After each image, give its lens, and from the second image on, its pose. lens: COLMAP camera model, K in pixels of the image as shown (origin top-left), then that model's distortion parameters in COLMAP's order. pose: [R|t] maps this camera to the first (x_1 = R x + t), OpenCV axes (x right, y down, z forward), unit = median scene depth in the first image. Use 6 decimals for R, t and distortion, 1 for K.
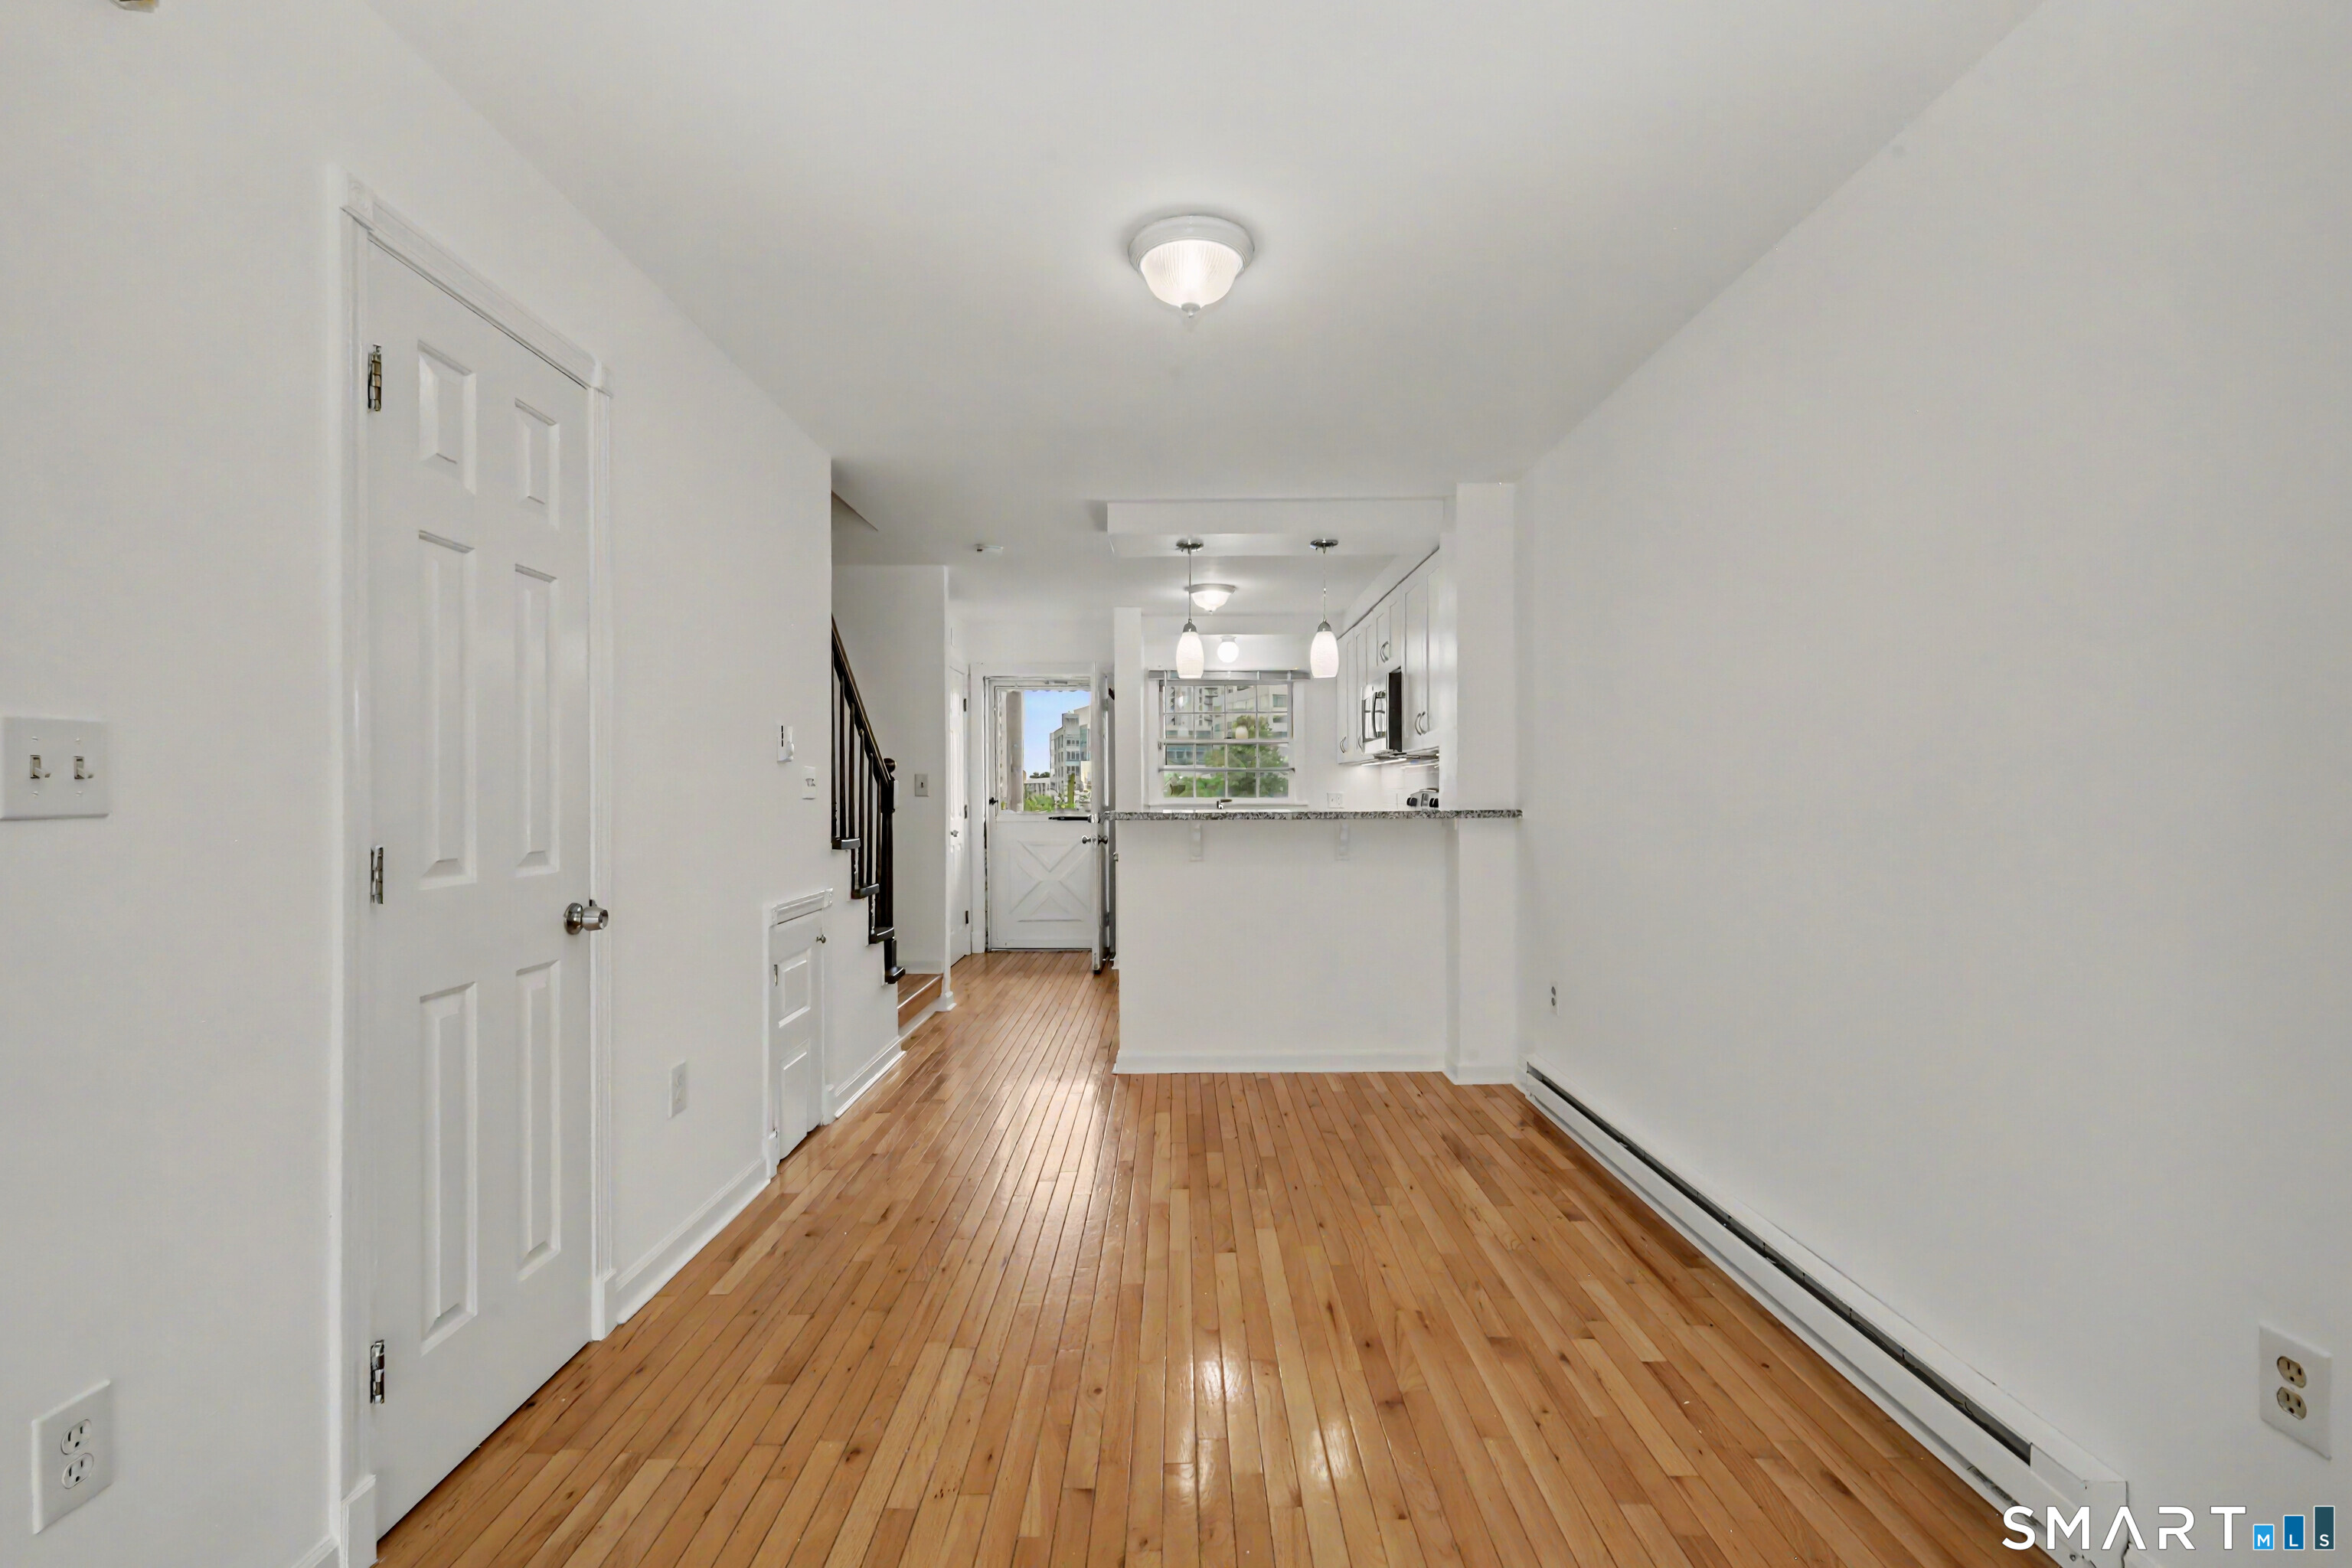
lens RADIAL K [[1043.4, 0, 1179.4], [0, 1043.4, 780.4], [0, 0, 1]] dist [0.001183, 0.000156]
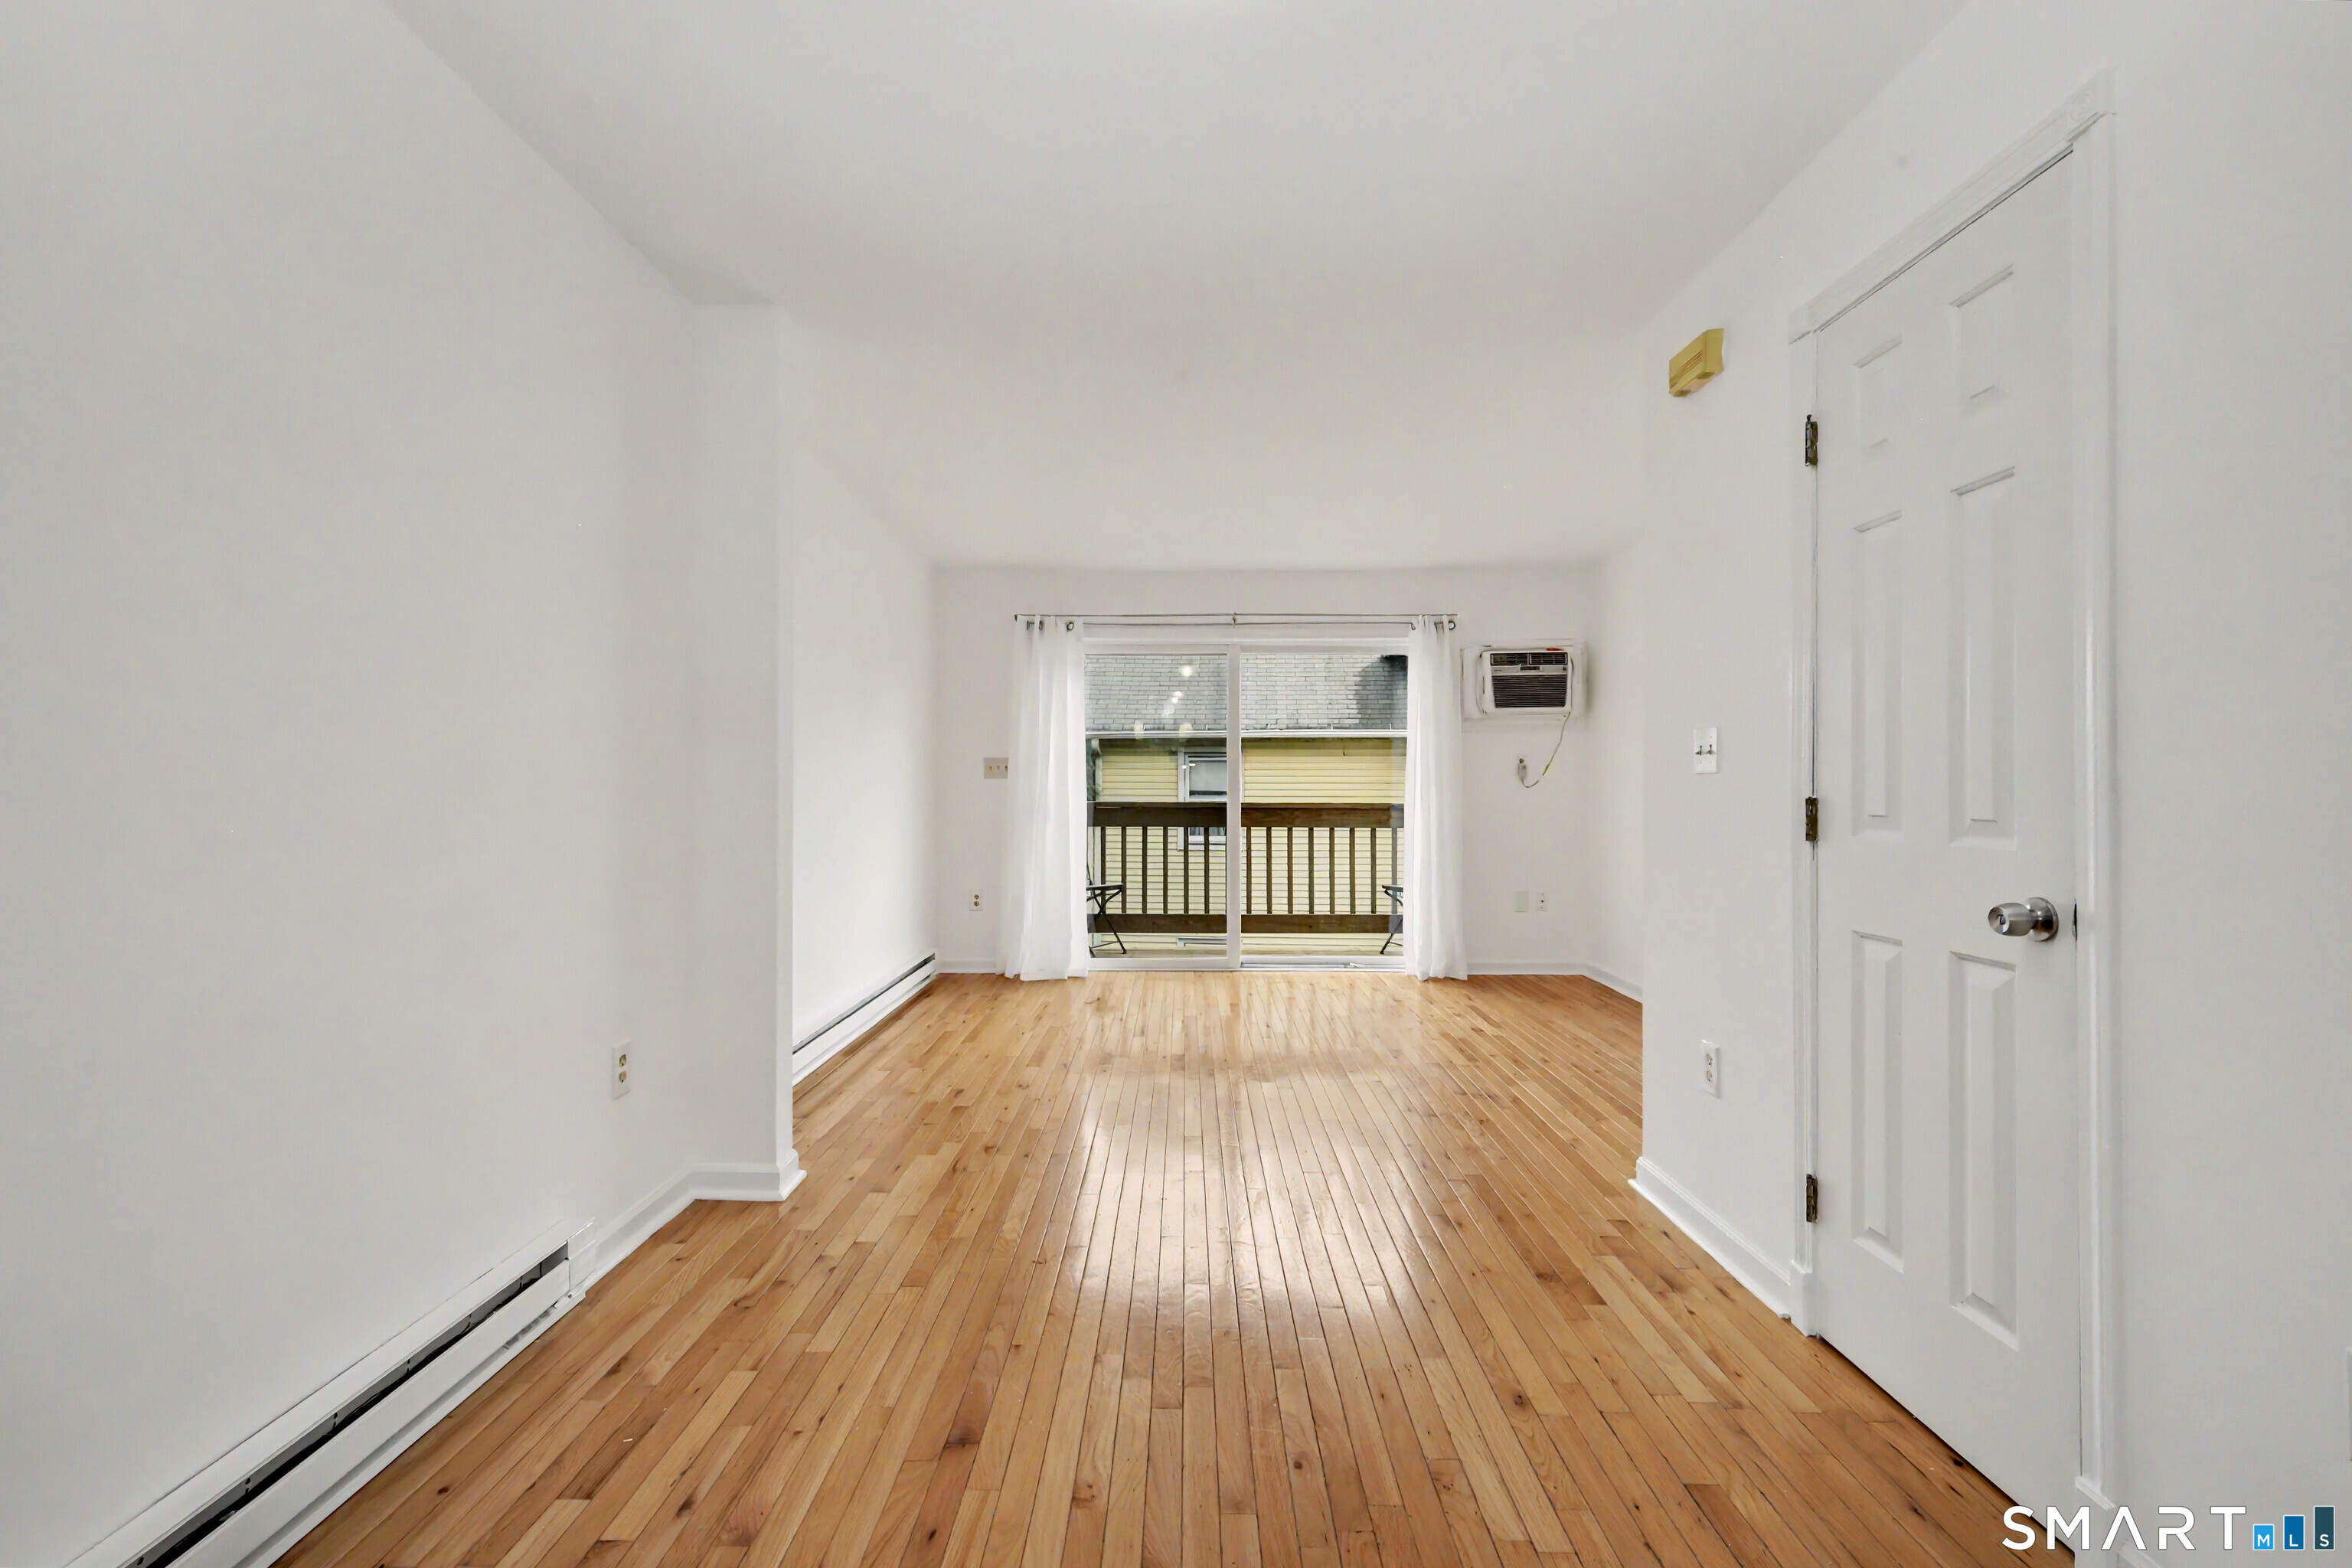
lens RADIAL K [[1043.4, 0, 1179.4], [0, 1043.4, 780.4], [0, 0, 1]] dist [0.001183, 0.000156]
pose [[-0.999963, 0.001943, 0.008392, 0.009557], [0.001796, 0.999845, -0.017505, 0.054991], [-0.008425, -0.017489, -0.999812, 1.973369]]
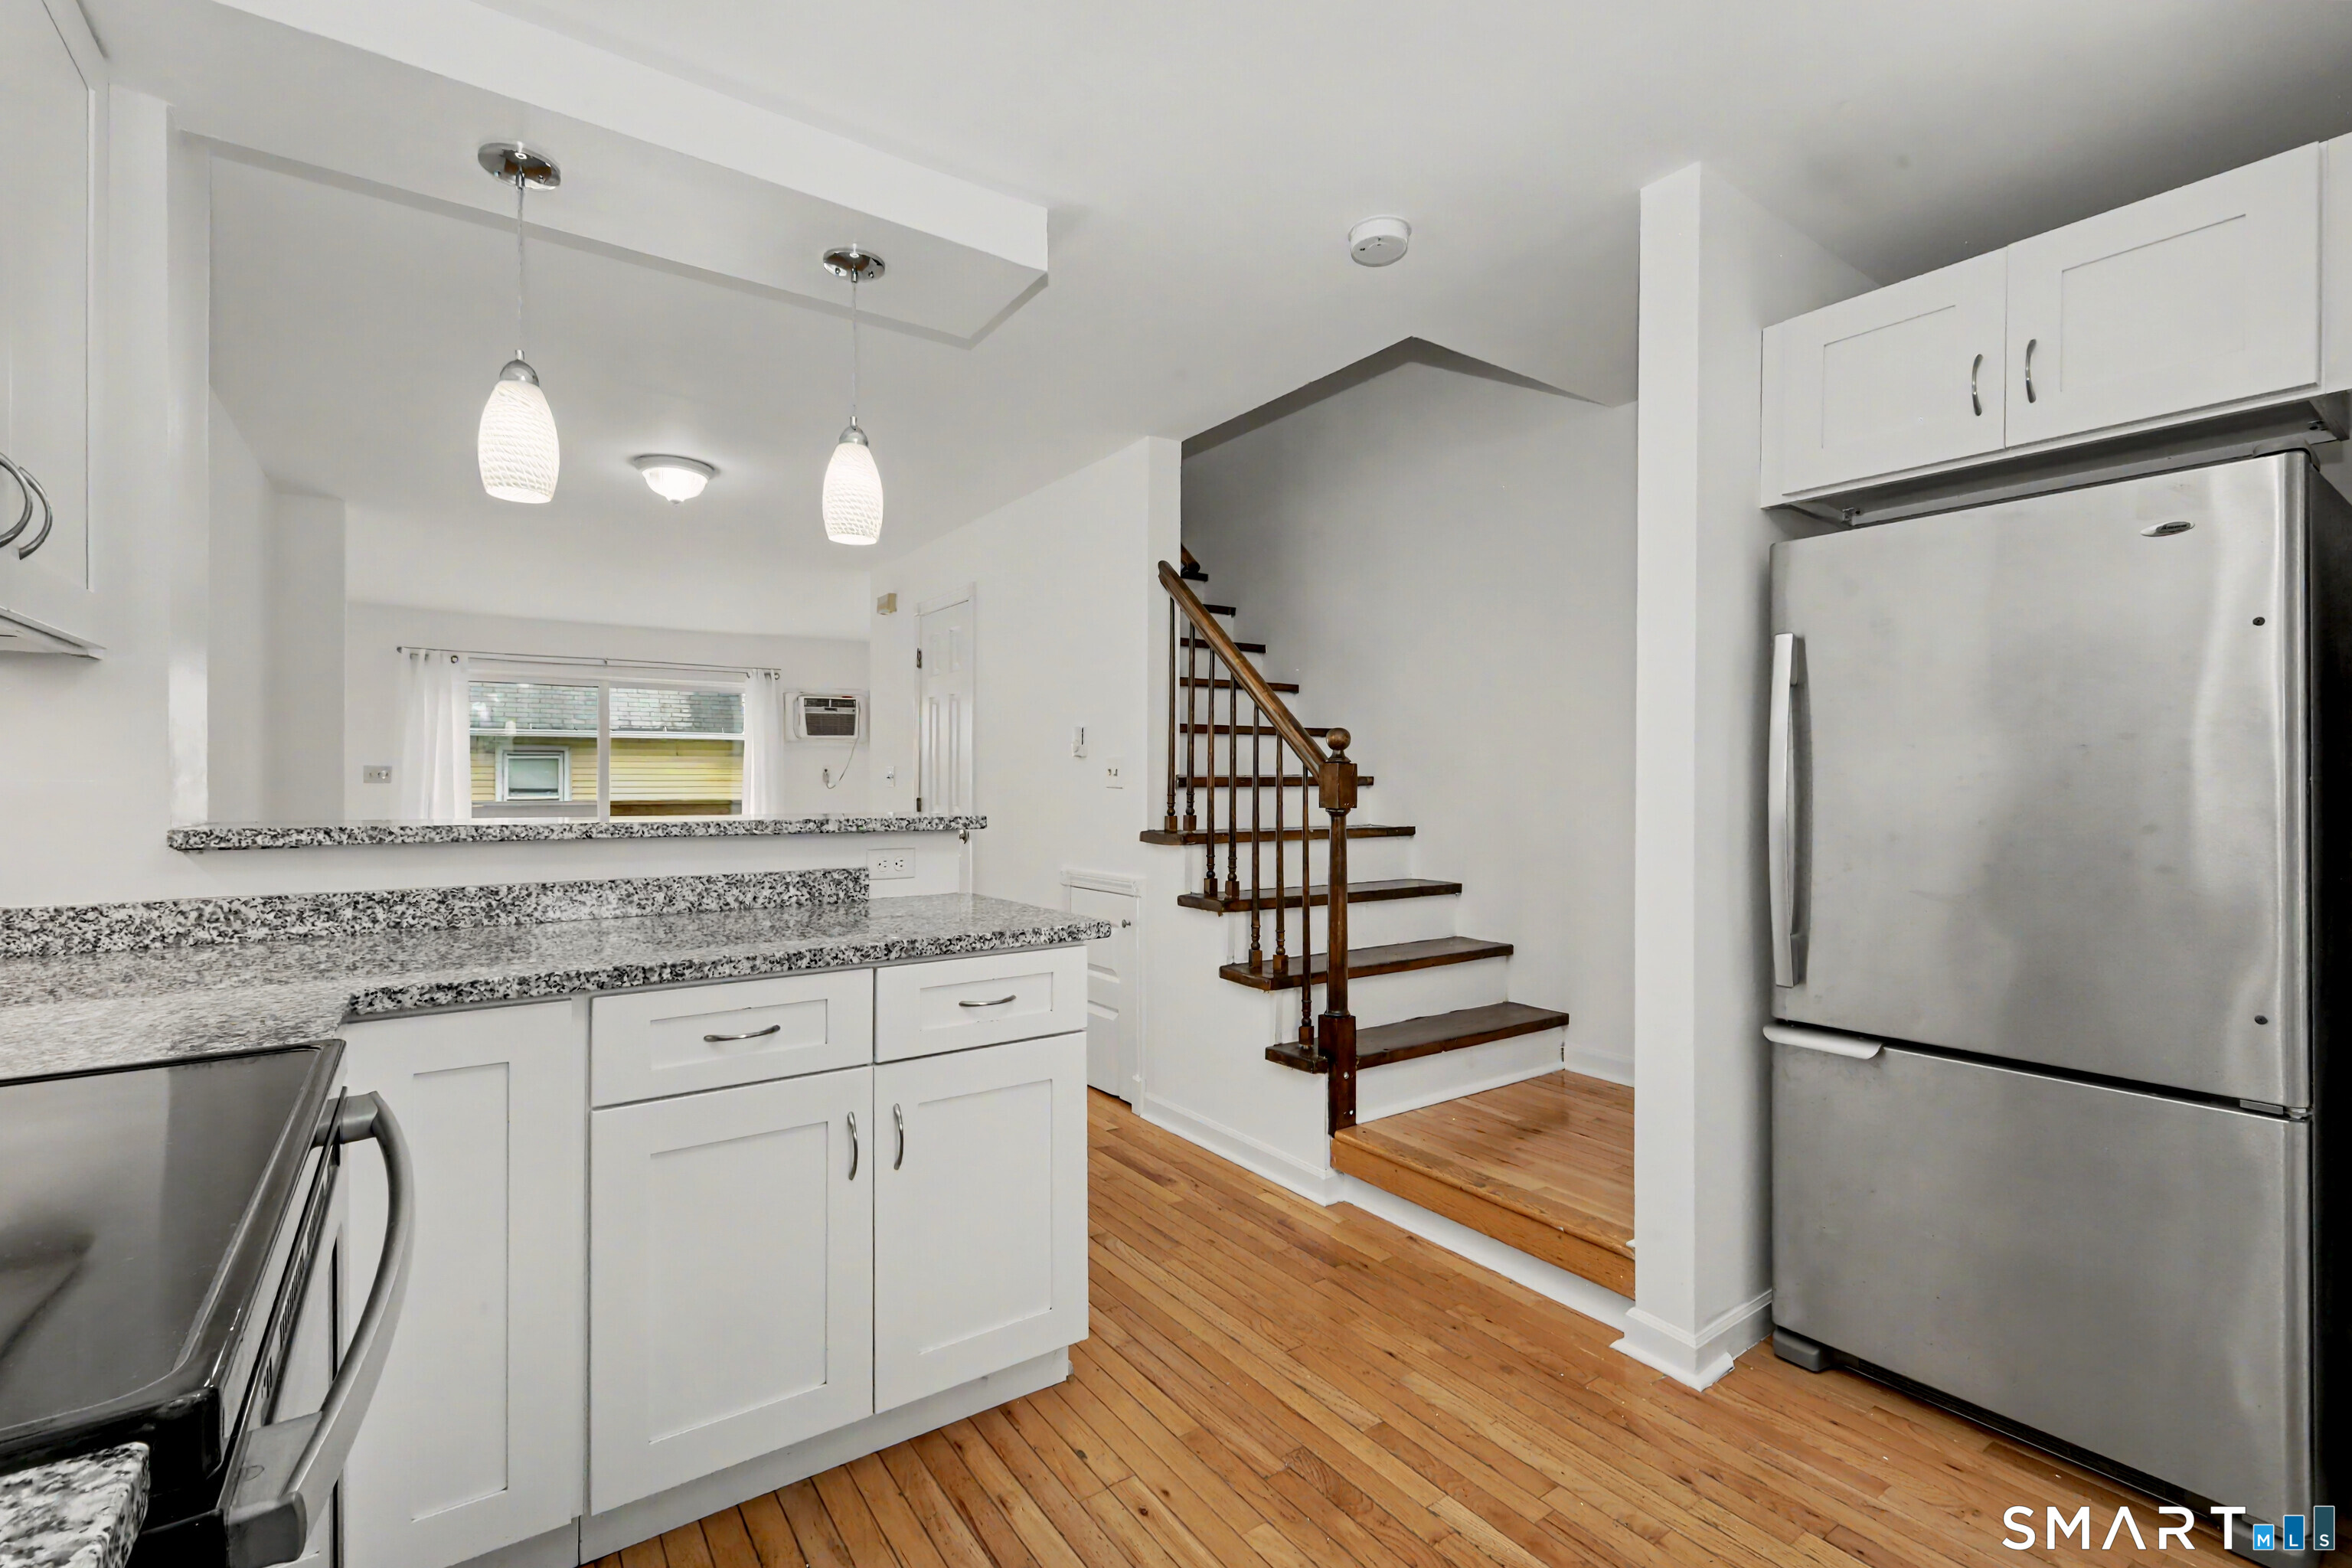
lens RADIAL K [[1043.4, 0, 1179.4], [0, 1043.4, 780.4], [0, 0, 1]] dist [0.001183, 0.000156]
pose [[-0.819148, 0.002471, -0.573576, 0.398299], [0.008221, 0.999939, -0.007433, 0.034343], [0.573523, -0.010804, -0.819118, 3.604049]]
